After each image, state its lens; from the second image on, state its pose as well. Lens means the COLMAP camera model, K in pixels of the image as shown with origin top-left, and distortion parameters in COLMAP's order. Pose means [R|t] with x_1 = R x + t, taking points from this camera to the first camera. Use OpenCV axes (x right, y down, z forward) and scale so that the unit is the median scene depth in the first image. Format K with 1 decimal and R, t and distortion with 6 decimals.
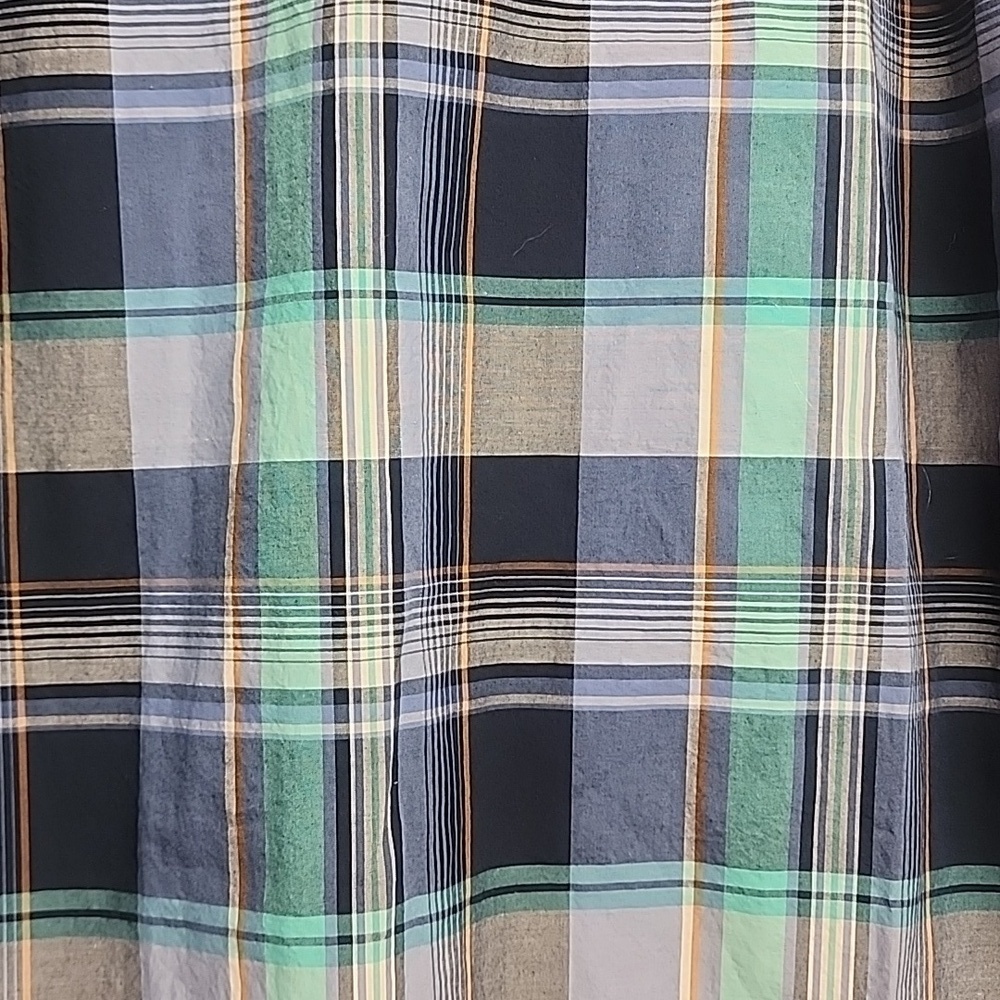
lens RADIAL K [[1474.6, 0, 495.3], [0, 1474.6, 504.0], [0, 0, 1]] dist [0.207052, -0.628332]
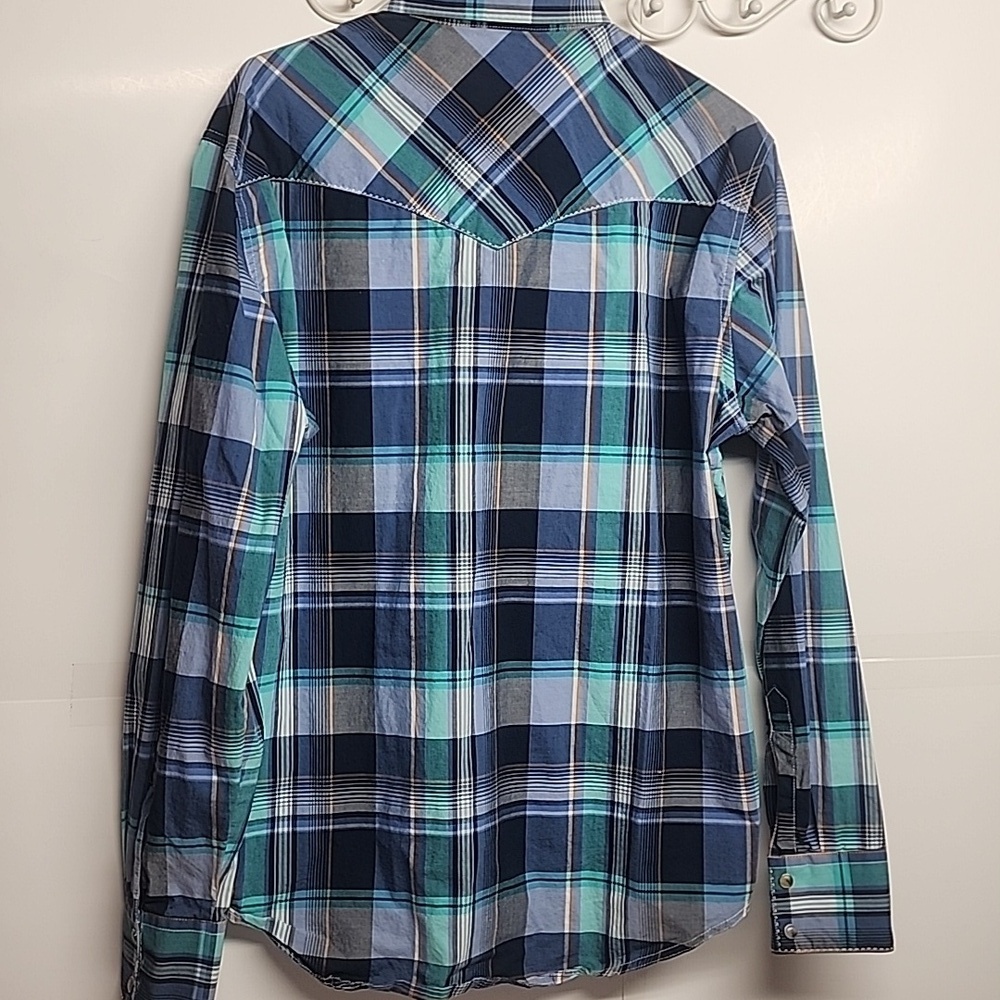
lens RADIAL K [[1474.6, 0, 495.3], [0, 1474.6, 504.0], [0, 0, 1]] dist [0.207052, -0.628332]
pose [[0.998769, 0.014588, 0.047411, -0.152678], [-0.015547, 0.999680, 0.019933, -0.096575], [-0.047106, -0.020646, 0.998677, -1.720481]]
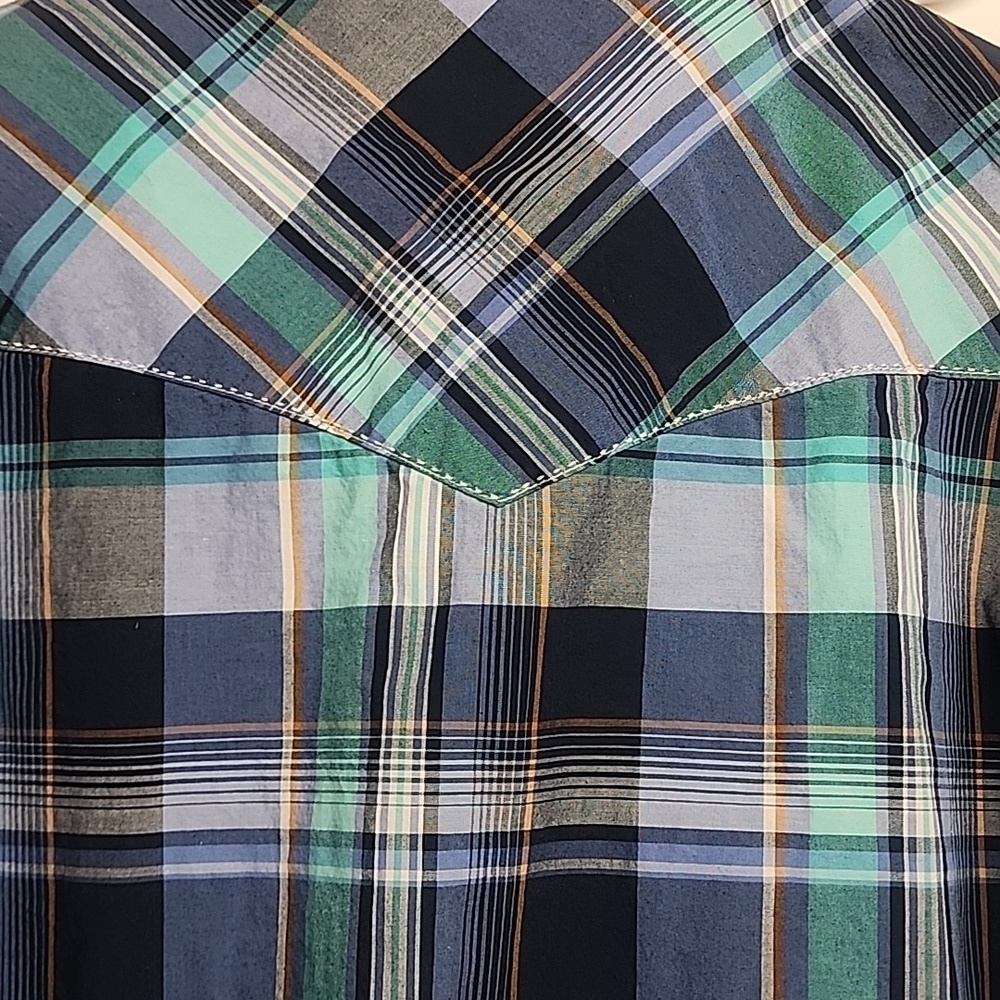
lens RADIAL K [[1474.6, 0, 495.3], [0, 1474.6, 504.0], [0, 0, 1]] dist [0.207052, -0.628332]
pose [[0.994885, 0.003605, -0.100945, 0.067814], [-0.019035, 0.988149, -0.152313, -0.353948], [0.099200, 0.153456, 0.983164, -0.003326]]
